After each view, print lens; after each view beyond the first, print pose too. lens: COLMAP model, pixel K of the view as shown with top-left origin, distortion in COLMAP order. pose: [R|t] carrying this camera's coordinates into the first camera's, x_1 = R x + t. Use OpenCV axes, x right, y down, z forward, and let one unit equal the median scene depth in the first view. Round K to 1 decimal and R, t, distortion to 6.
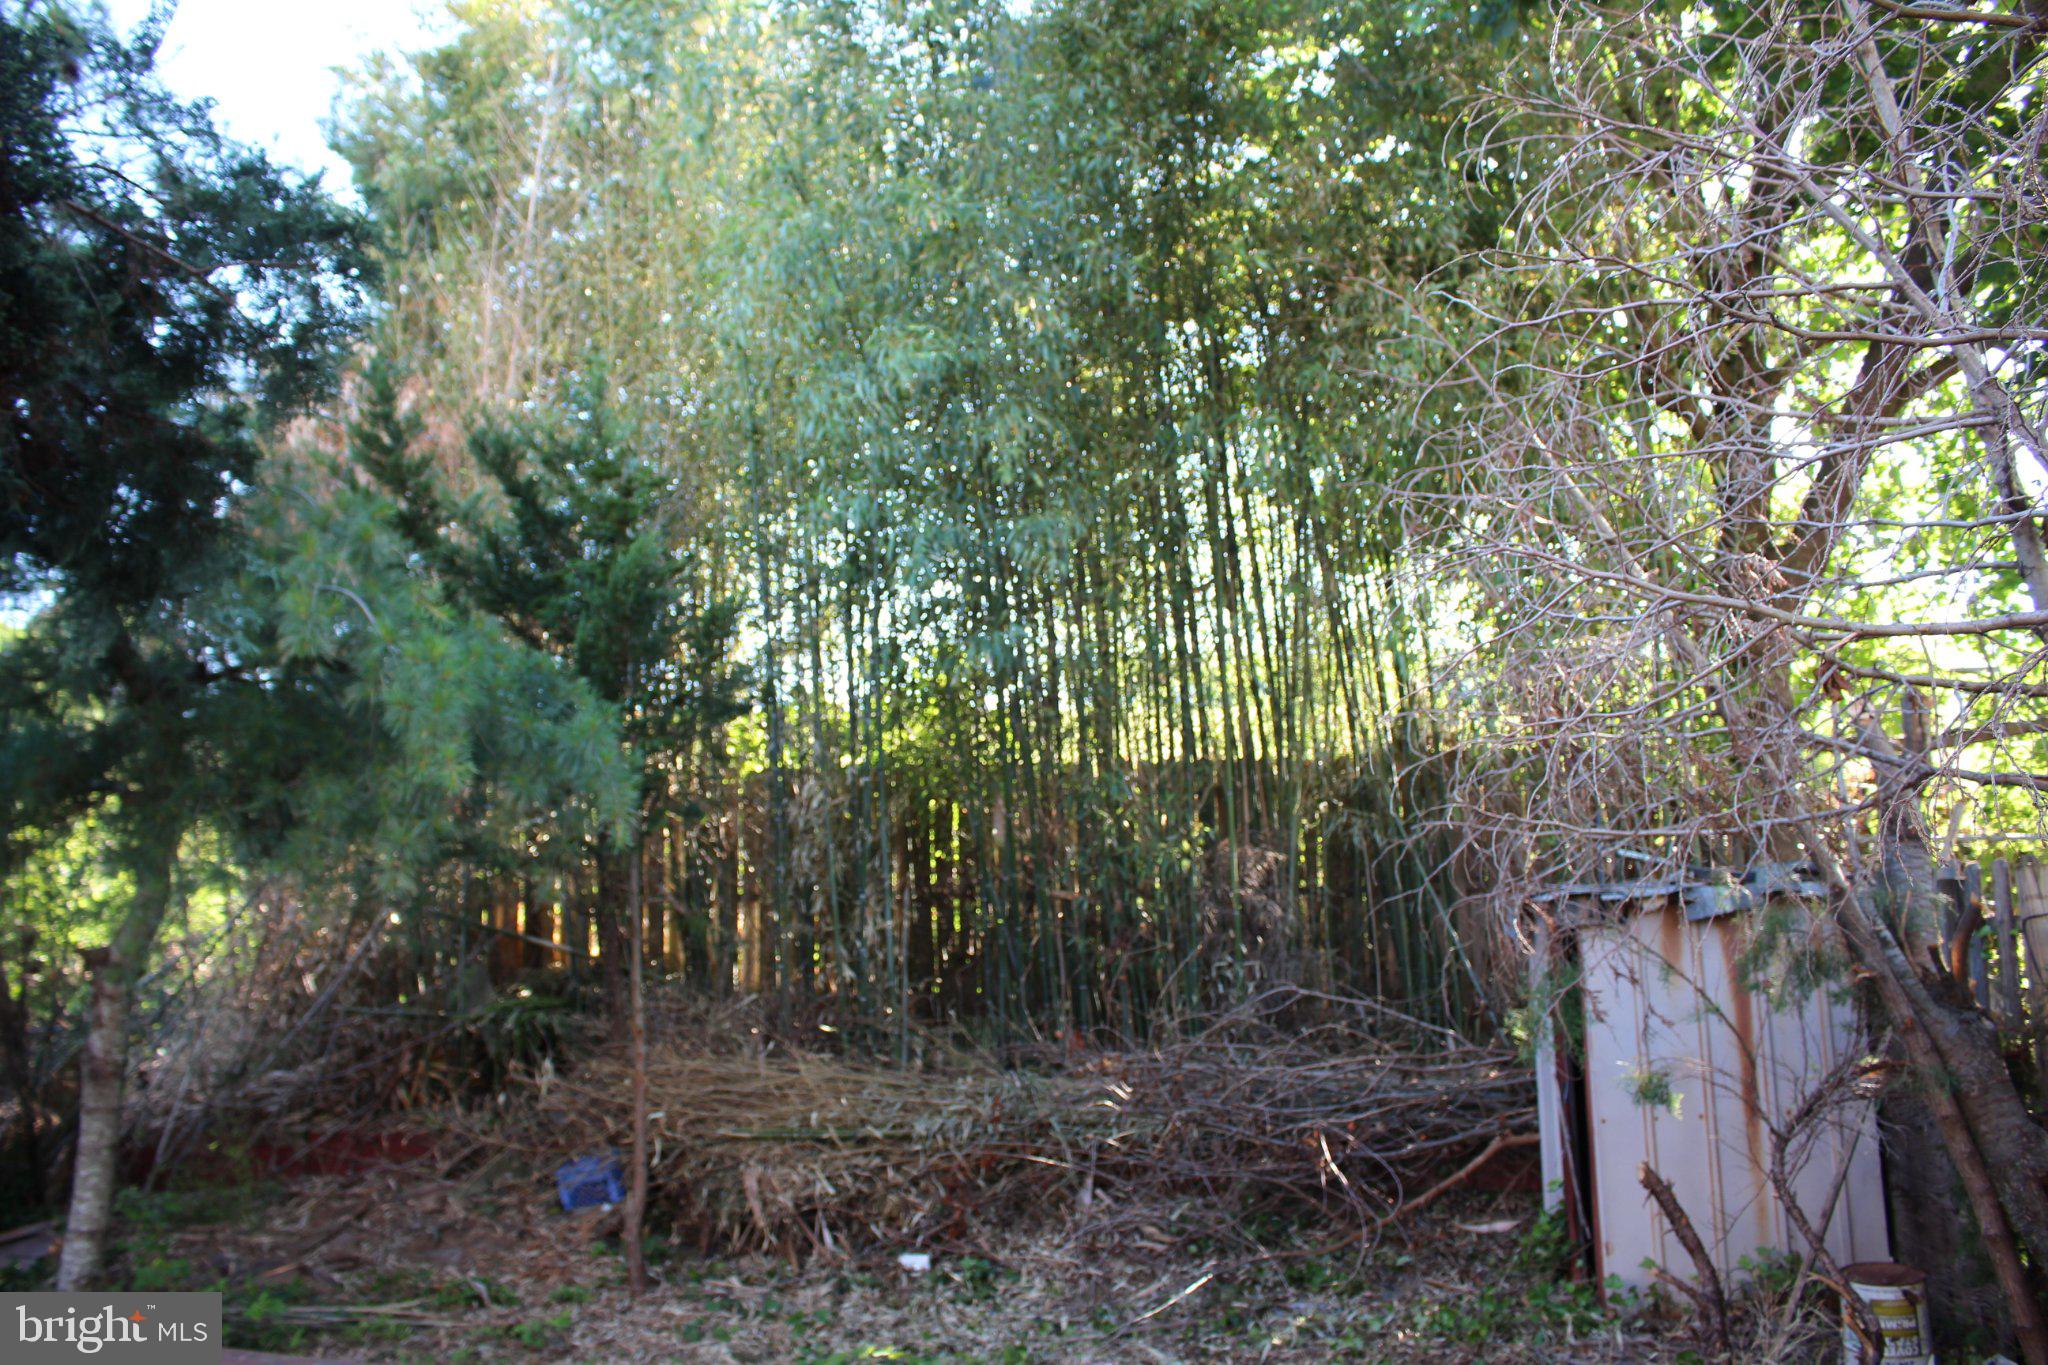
lens RADIAL K [[1692.9, 0, 994.2], [0, 1692.9, 689.2], [0, 0, 1]] dist [-0.158369, 0.141307]
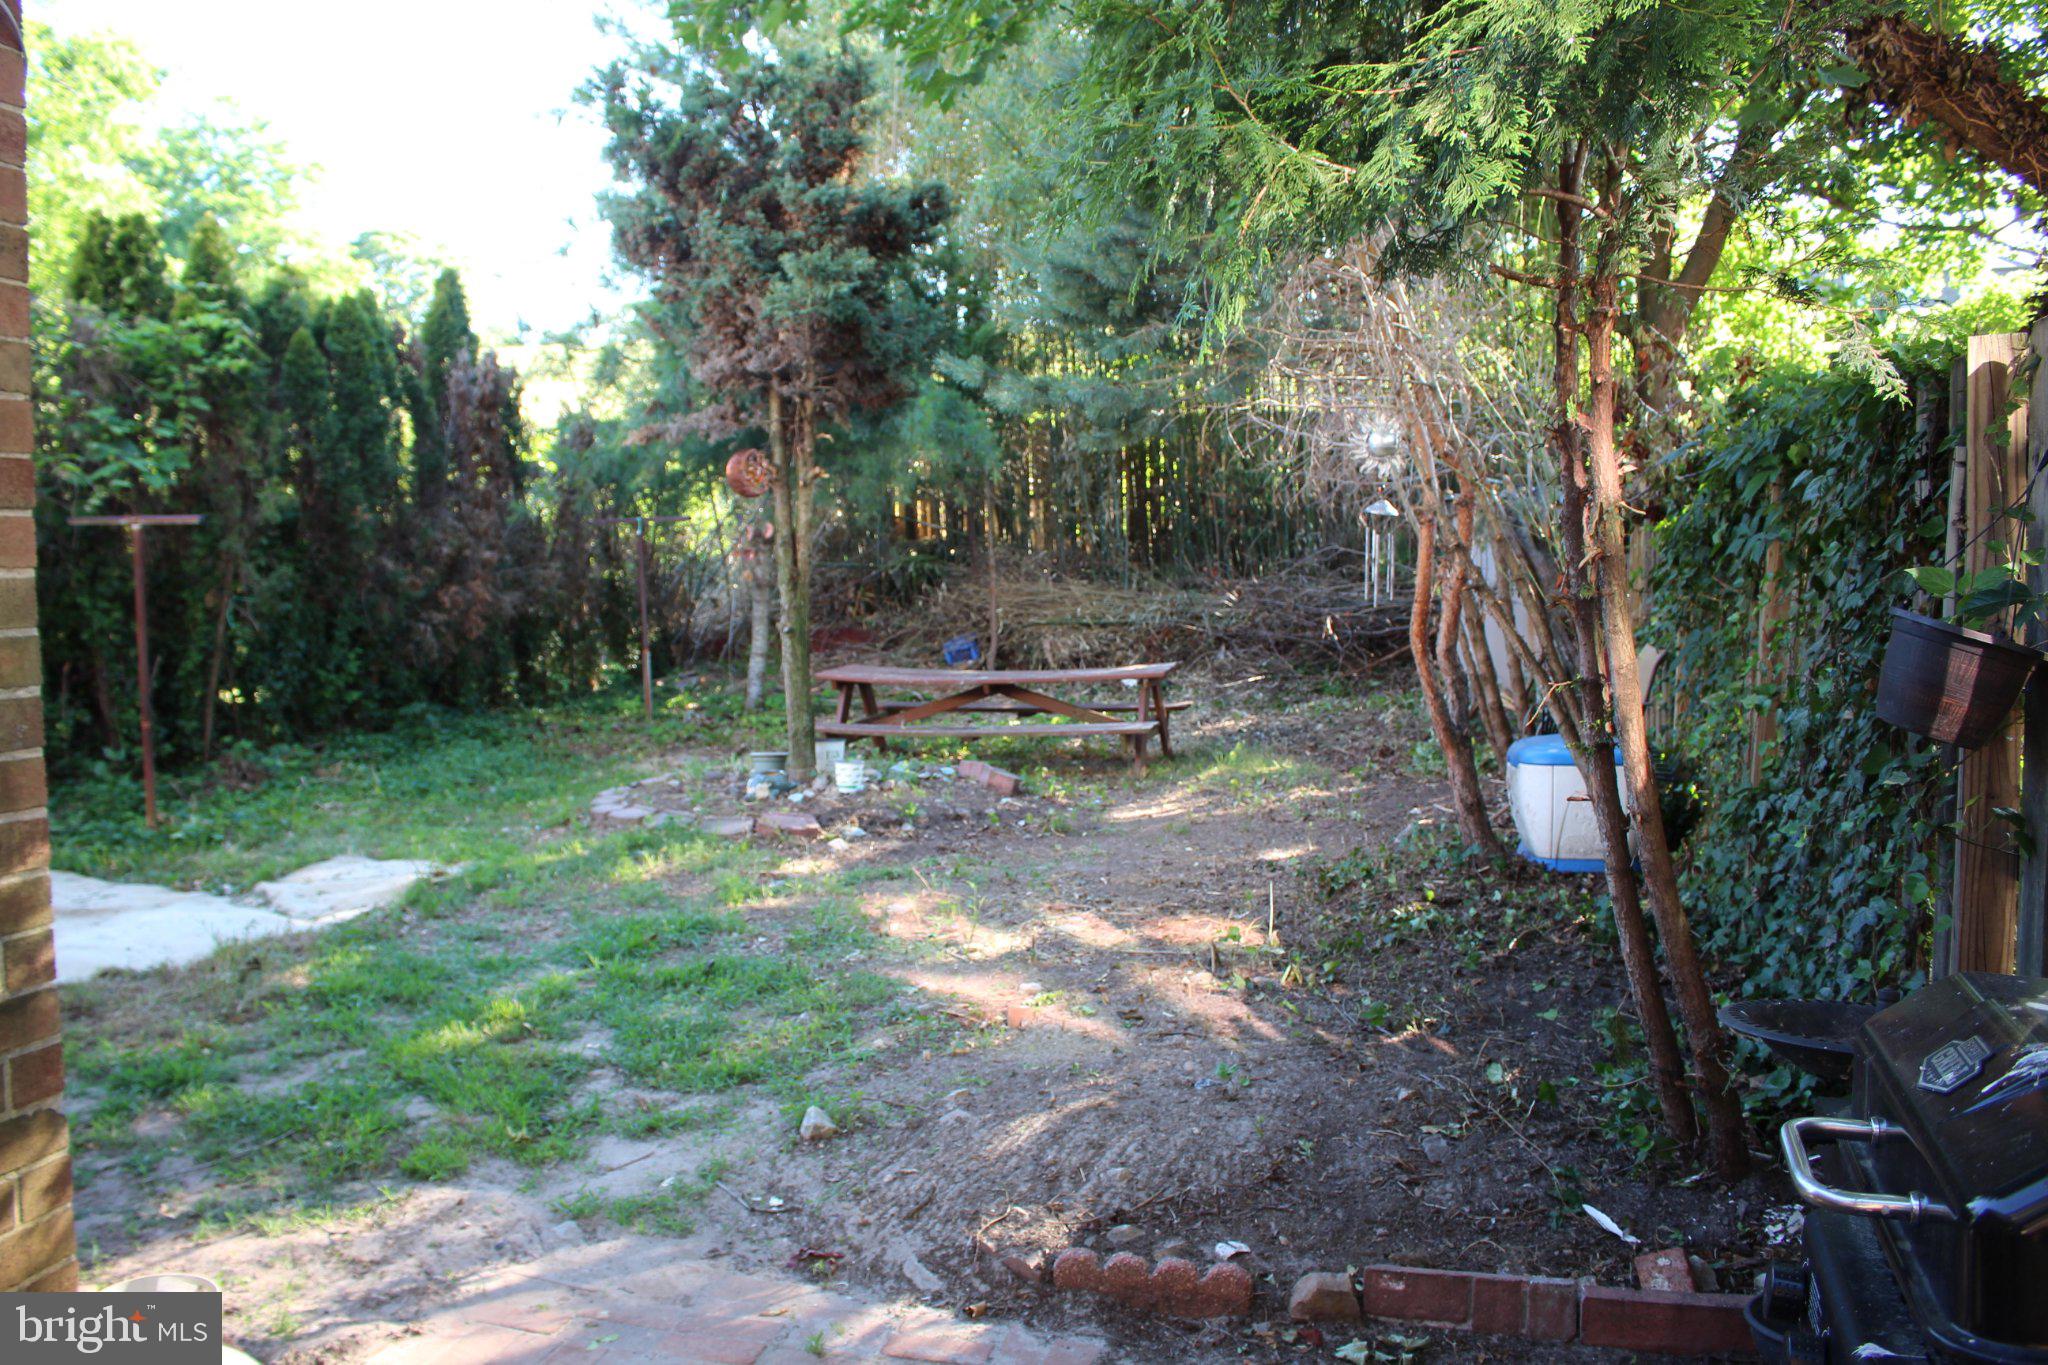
lens RADIAL K [[1692.9, 0, 994.2], [0, 1692.9, 689.2], [0, 0, 1]] dist [-0.158369, 0.141307]
pose [[0.988766, 0.008497, -0.149229, 0.081270], [0.027729, 0.970625, 0.238996, -0.117752], [0.146876, -0.240449, 0.959485, -0.838992]]
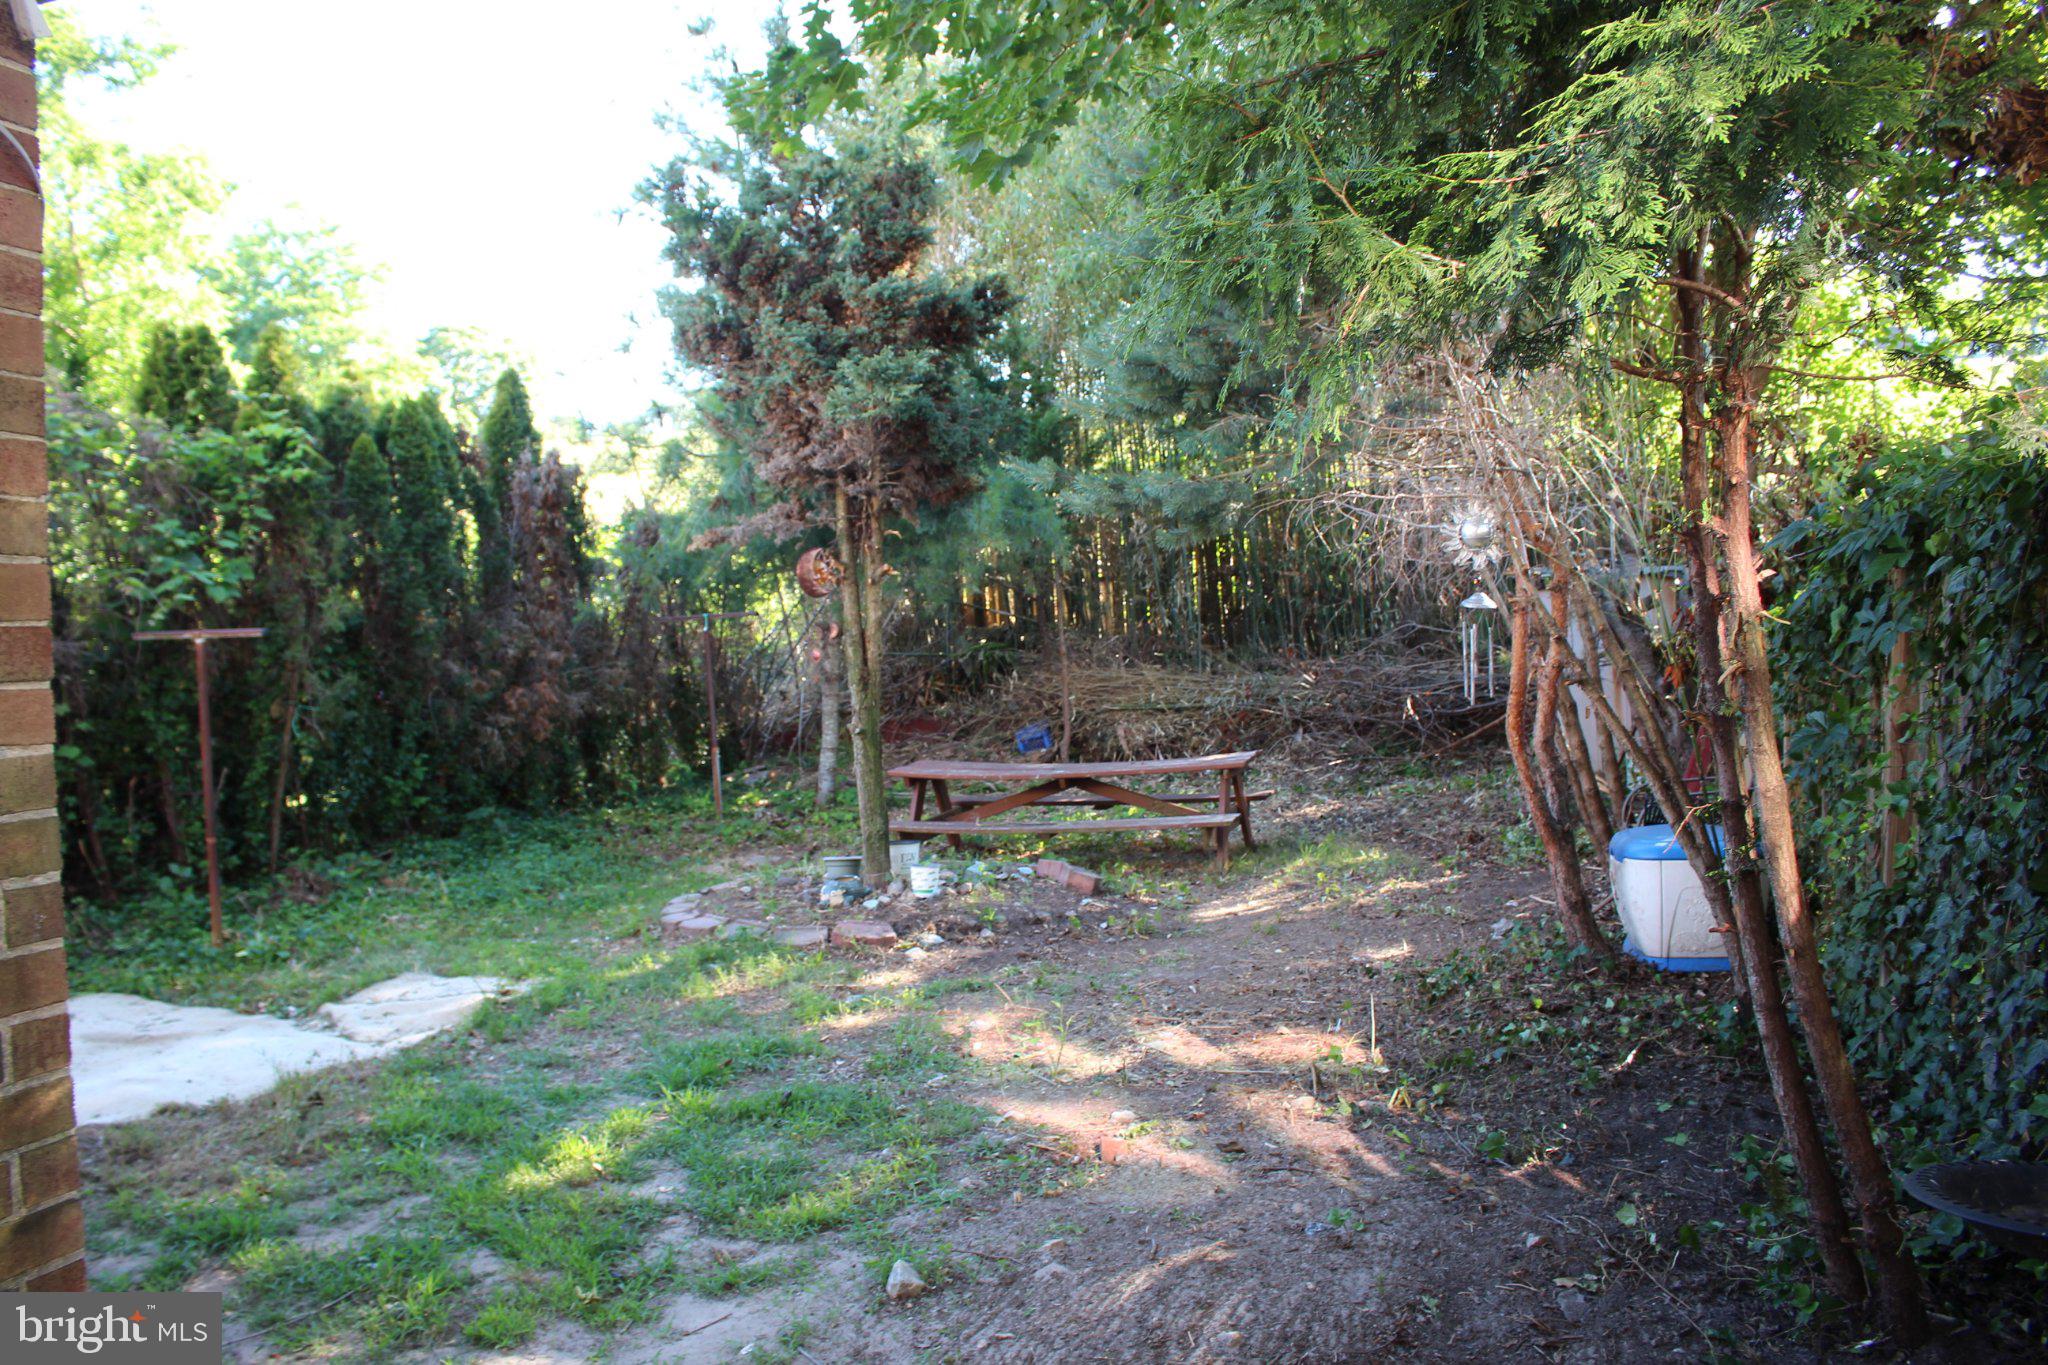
lens RADIAL K [[1692.9, 0, 994.2], [0, 1692.9, 689.2], [0, 0, 1]] dist [-0.158369, 0.141307]
pose [[0.981844, -0.021594, -0.188455, 0.071624], [0.058763, 0.979251, 0.193943, -0.125690], [0.180356, -0.201496, 0.962741, -0.809109]]
